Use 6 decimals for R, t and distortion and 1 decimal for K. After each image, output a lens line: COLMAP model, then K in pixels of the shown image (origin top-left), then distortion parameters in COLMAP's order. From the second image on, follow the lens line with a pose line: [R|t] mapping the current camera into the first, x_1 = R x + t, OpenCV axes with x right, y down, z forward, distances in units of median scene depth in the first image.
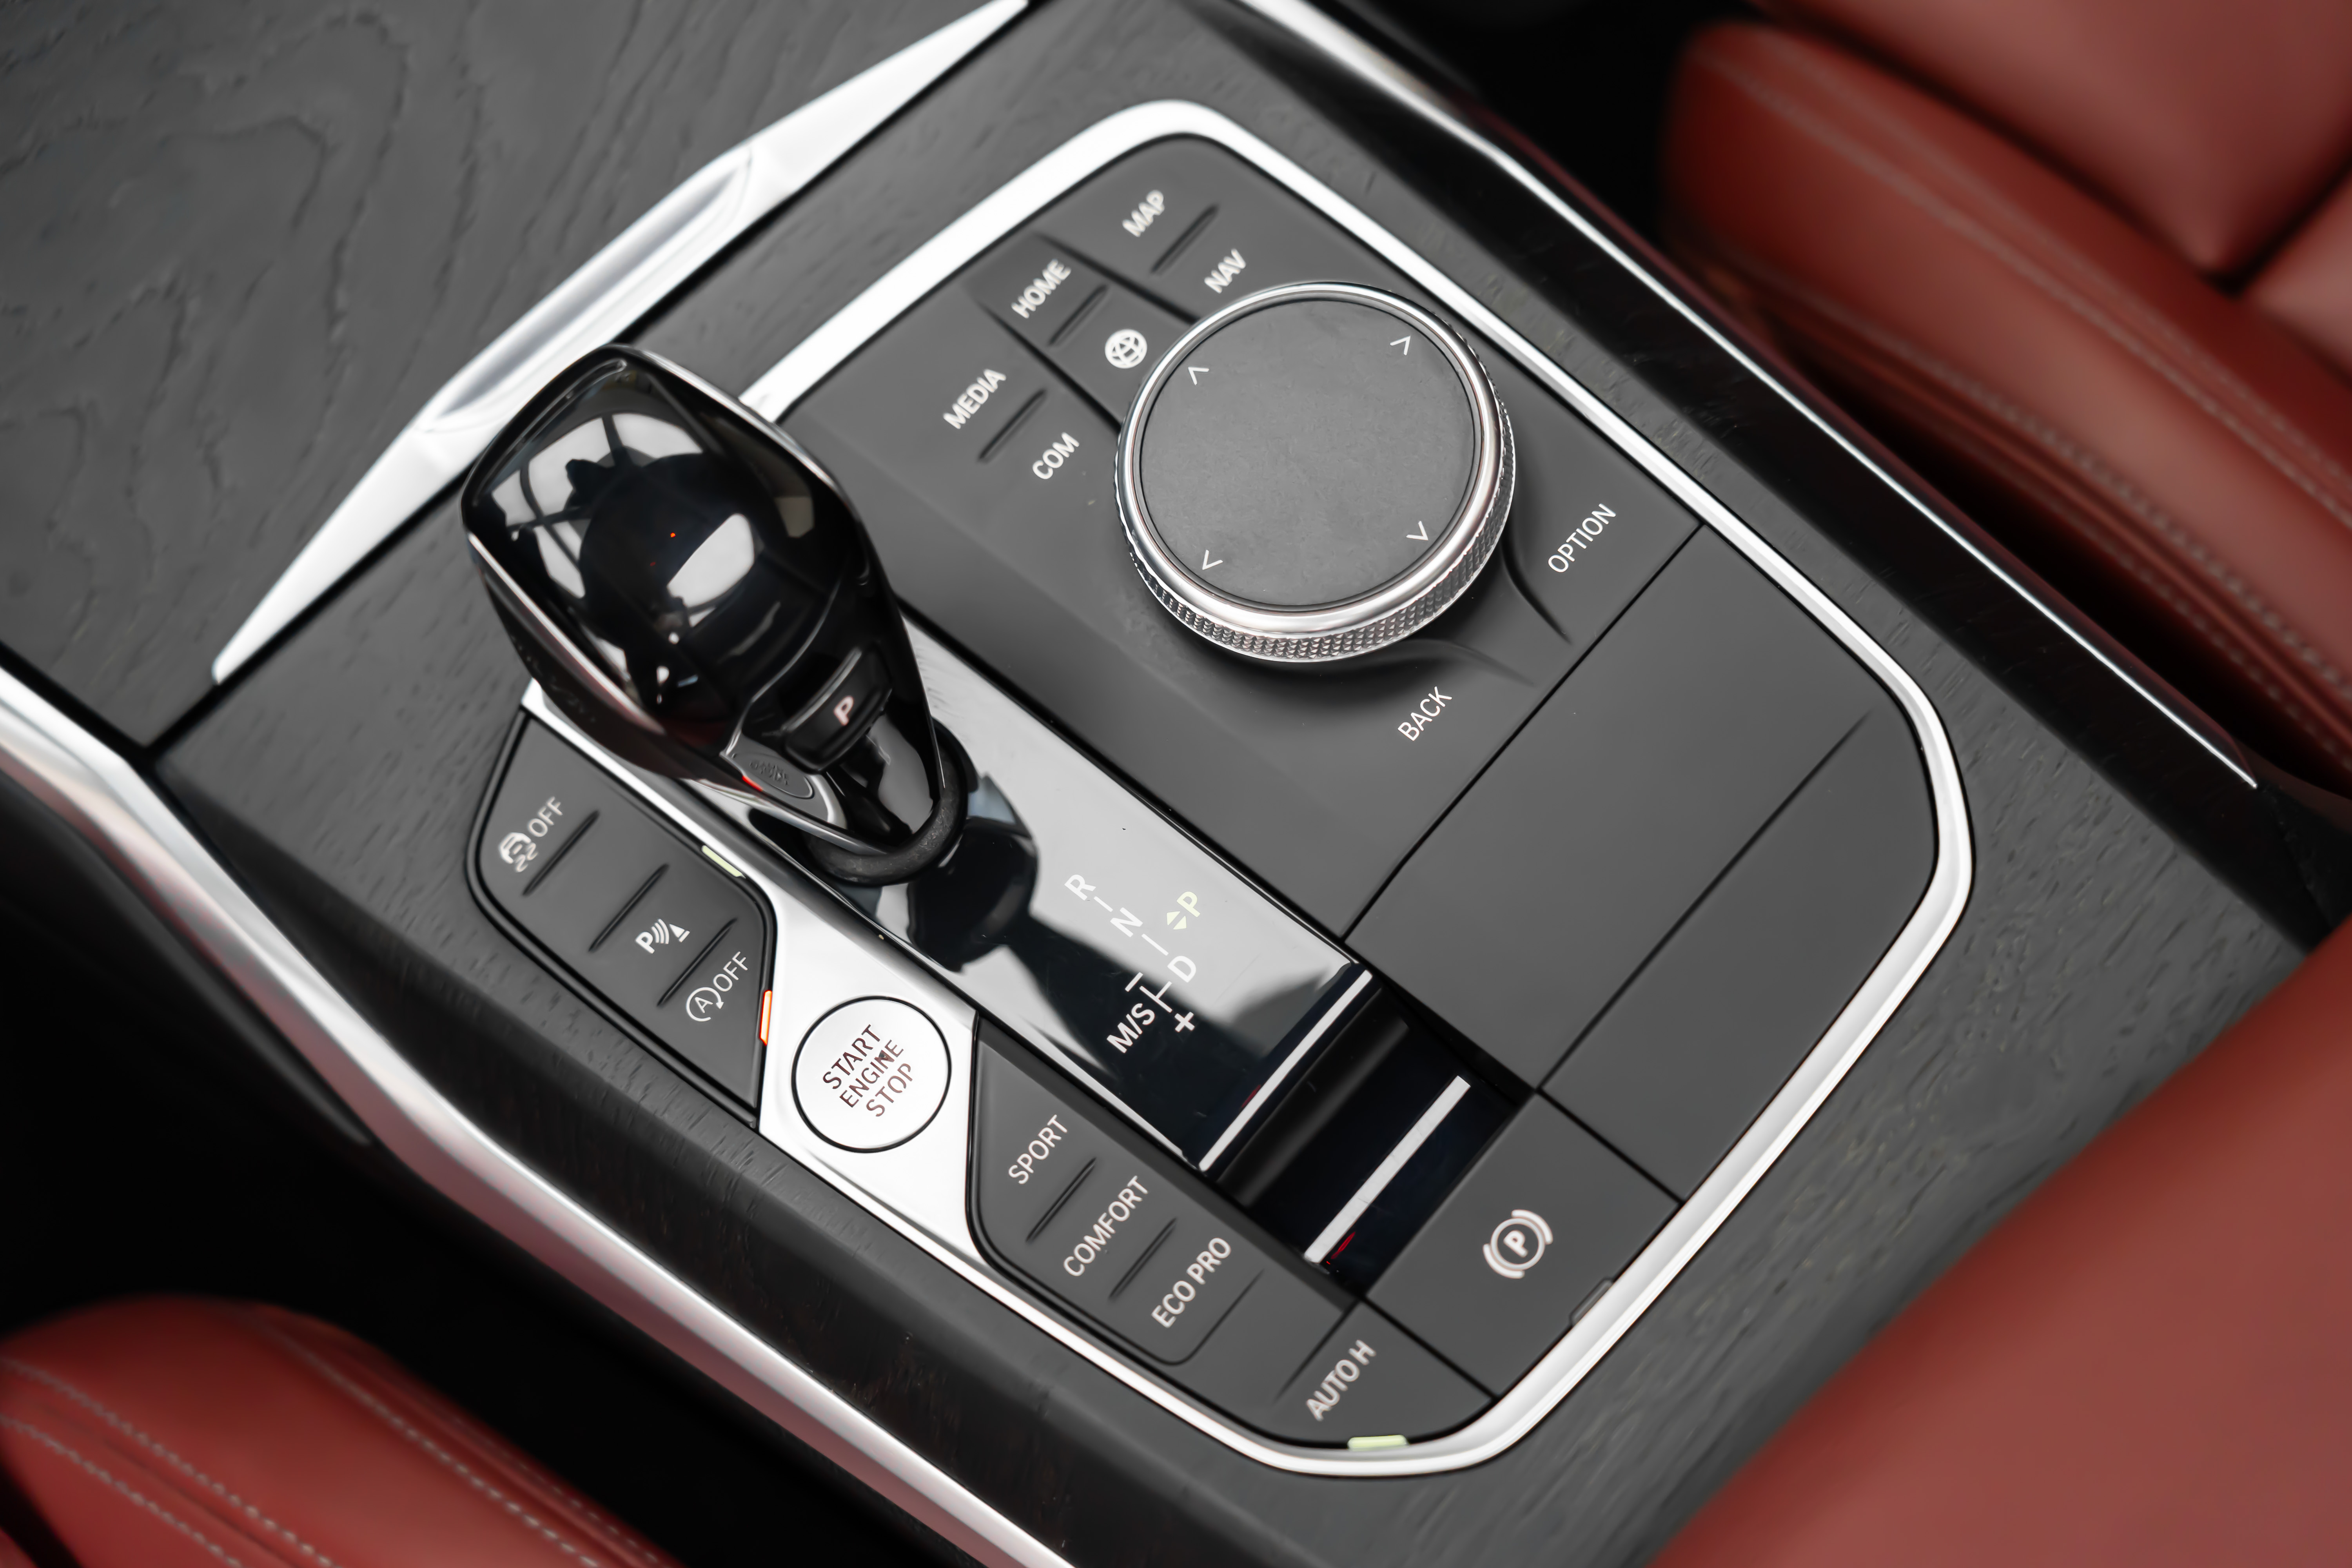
lens RADIAL K [[5780.3, 0, 1190.5], [0, 5780.3, 793.3], [0, 0, 1]] dist [0.125963, 0.000000]
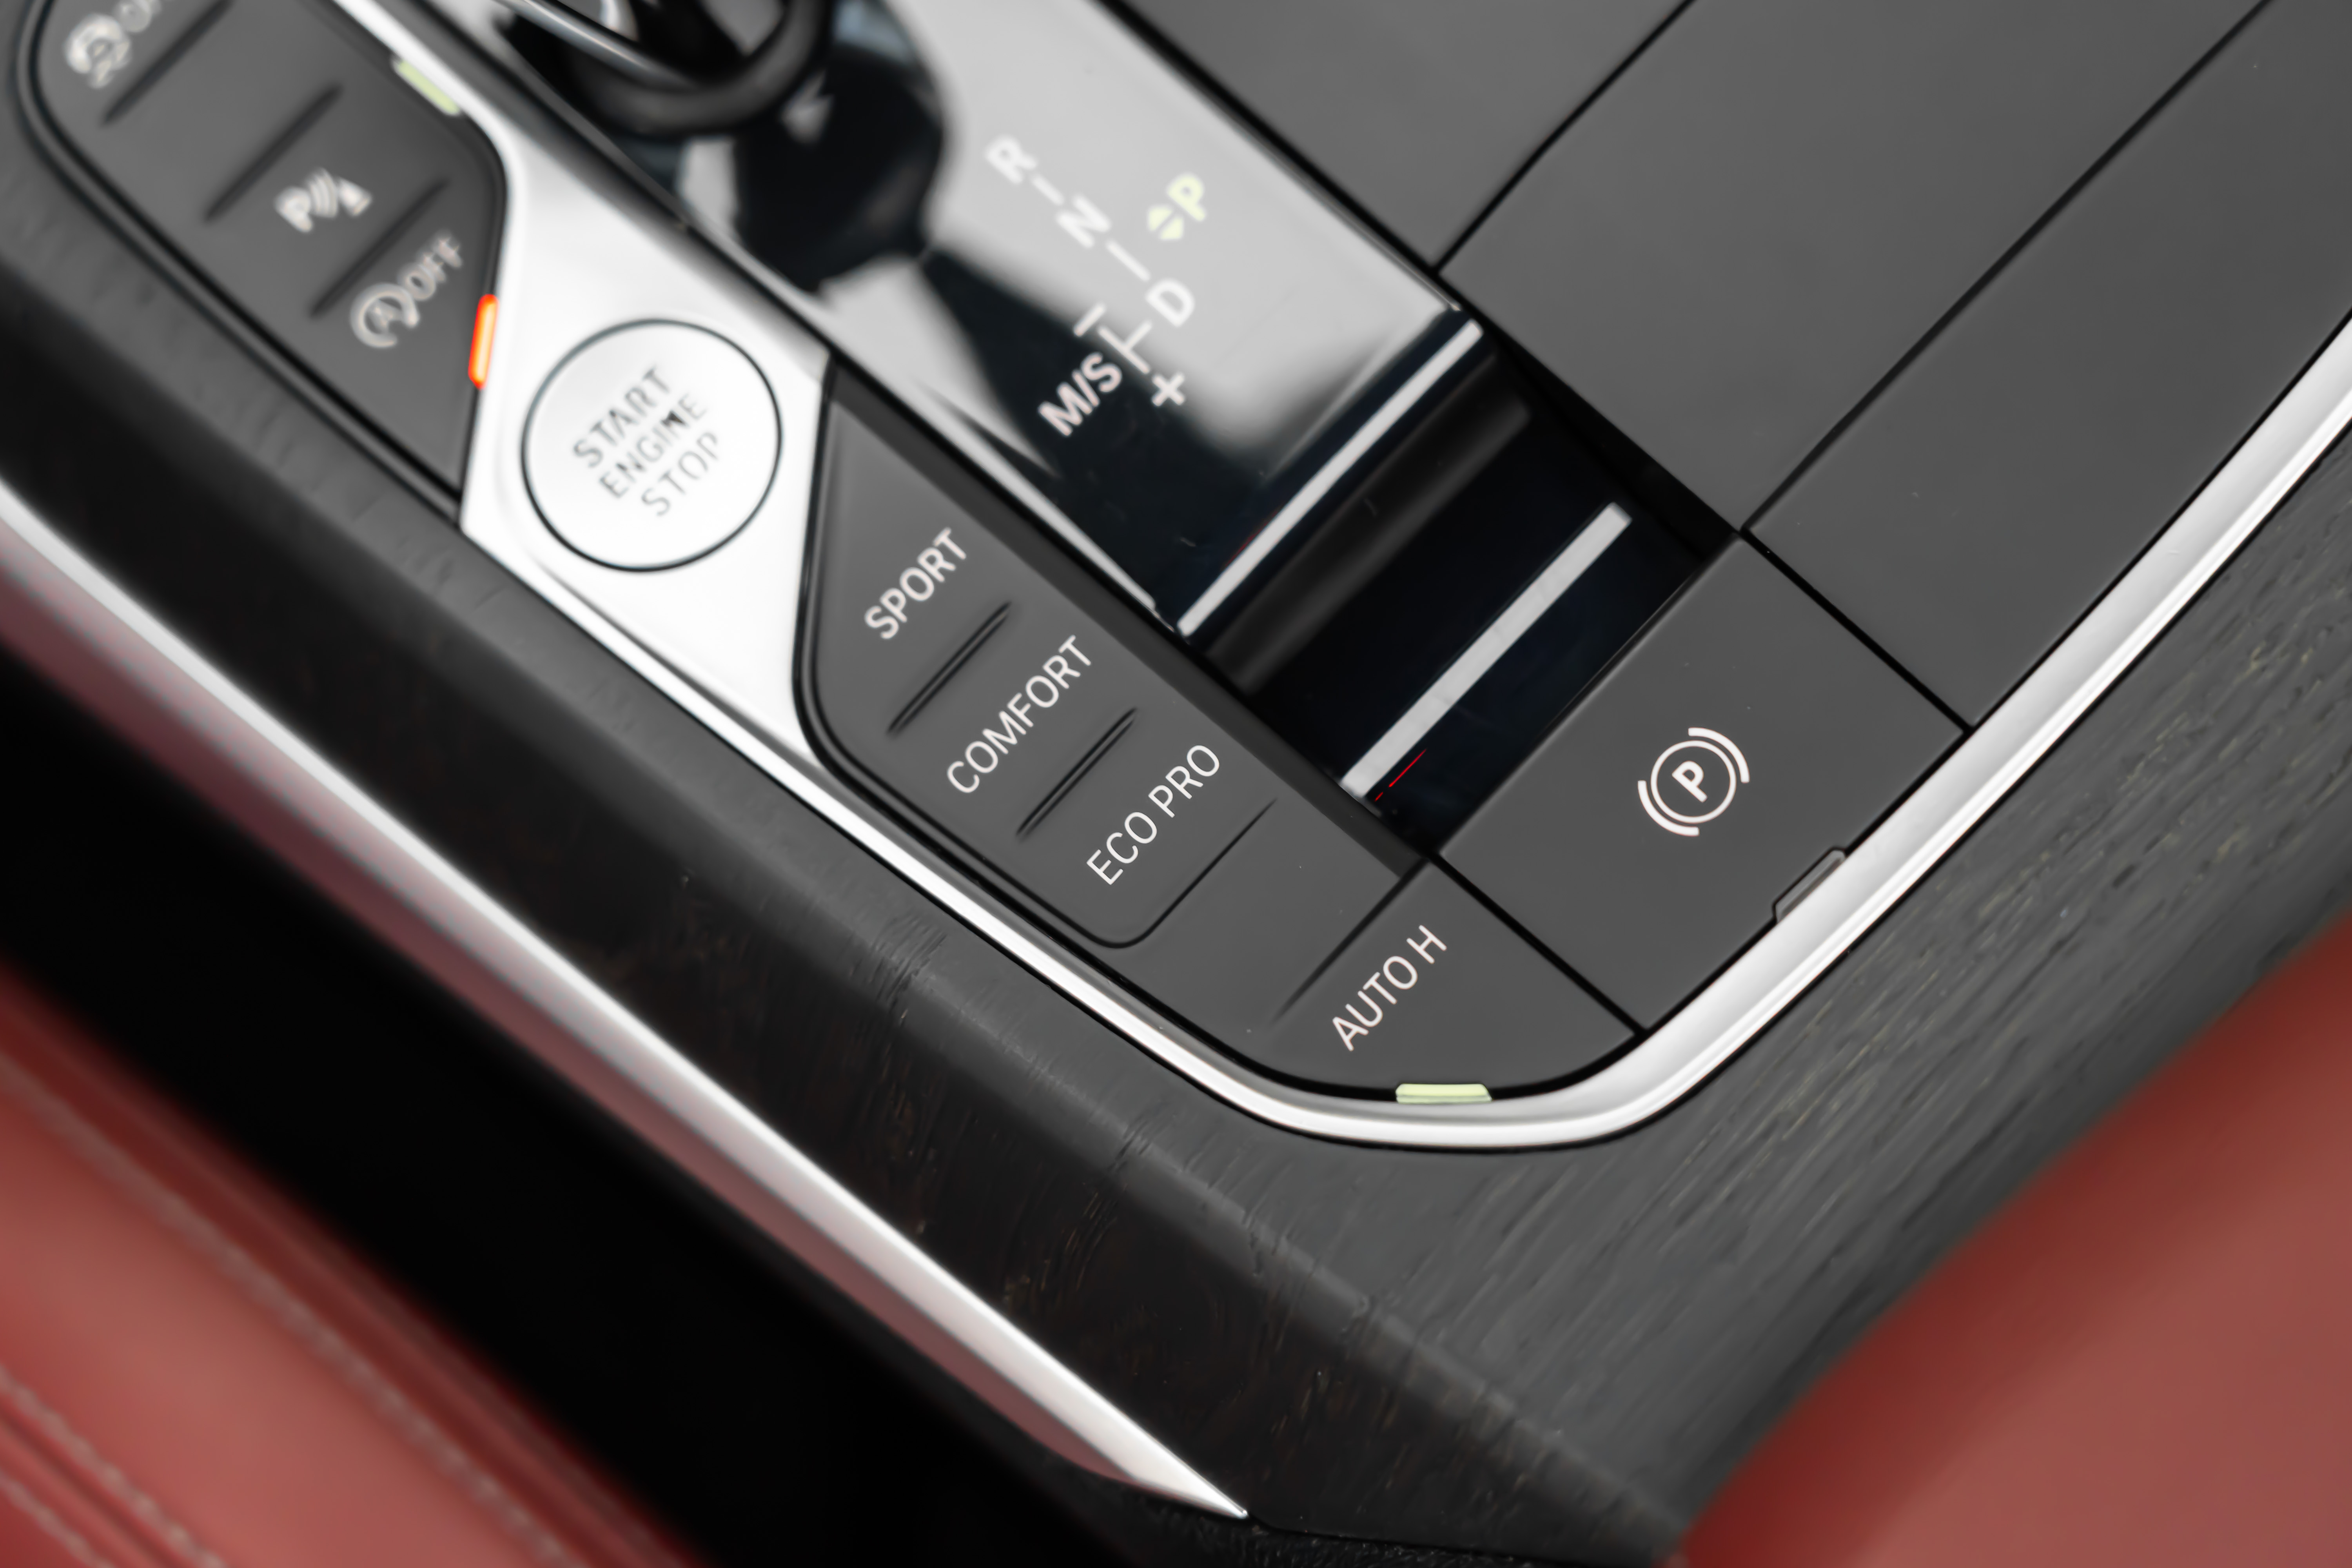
lens RADIAL K [[7145.1, 0, 1174.4], [0, 7145.1, 777.9], [0, 0, 1]] dist [0.029369, 0.000000]
pose [[0.998172, 0.058507, -0.015152, 0.013359], [-0.057339, 0.995998, 0.068559, 0.028715], [0.019103, -0.067565, 0.997532, 0.247757]]
